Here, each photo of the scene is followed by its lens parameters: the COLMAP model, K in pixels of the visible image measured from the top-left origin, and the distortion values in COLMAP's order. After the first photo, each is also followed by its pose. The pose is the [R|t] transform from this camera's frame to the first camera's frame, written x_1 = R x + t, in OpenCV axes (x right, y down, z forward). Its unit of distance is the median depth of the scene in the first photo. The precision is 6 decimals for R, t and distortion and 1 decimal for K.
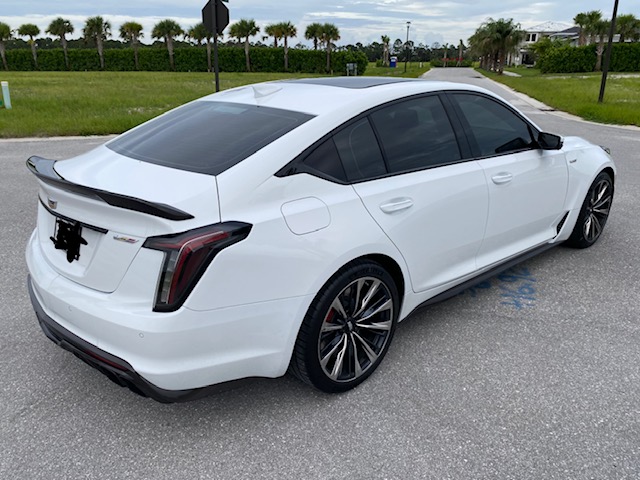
lens RADIAL K [[511.2, 0, 319.4], [0, 511.2, 226.3], [0, 0, 1]] dist [0.003939, 0.000754]
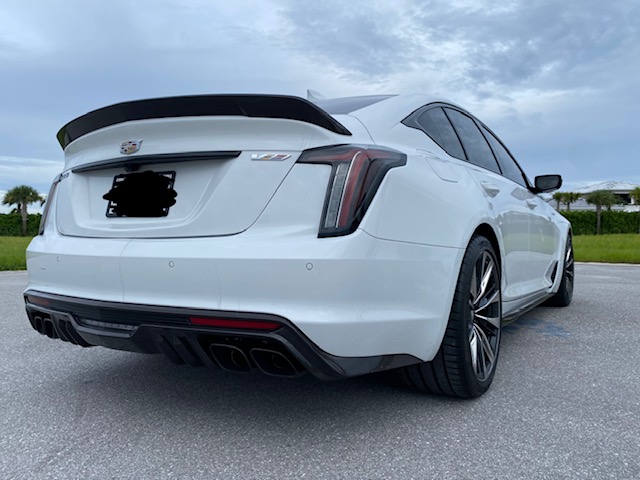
lens RADIAL K [[511.2, 0, 319.4], [0, 511.2, 226.3], [0, 0, 1]] dist [0.003939, 0.000754]
pose [[0.965840, 0.004010, 0.259107, -0.476416], [0.078435, 0.948455, -0.307052, 0.349776], [-0.246982, 0.316887, 0.915742, 0.275828]]
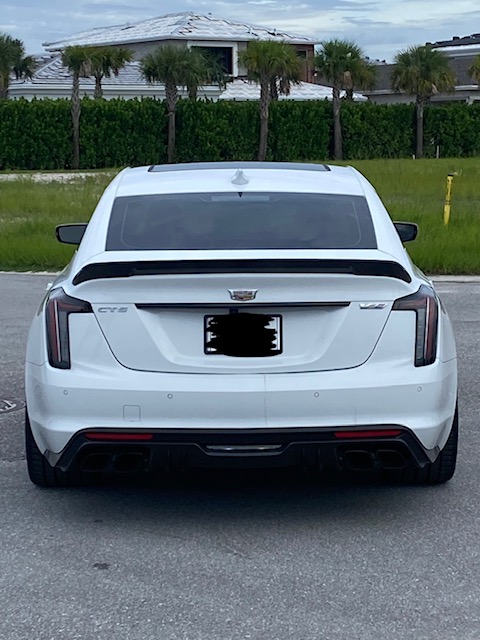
lens RADIAL K [[1636.3, 0, 240.0], [0, 1636.3, 320.0], [0, 0, 1]] dist [-0.011443, -0.189516]
pose [[0.672206, -0.085746, 0.735382, -2.773587], [0.228380, 0.968848, -0.095791, 0.284182], [-0.704260, 0.232338, 0.670848, -0.932626]]
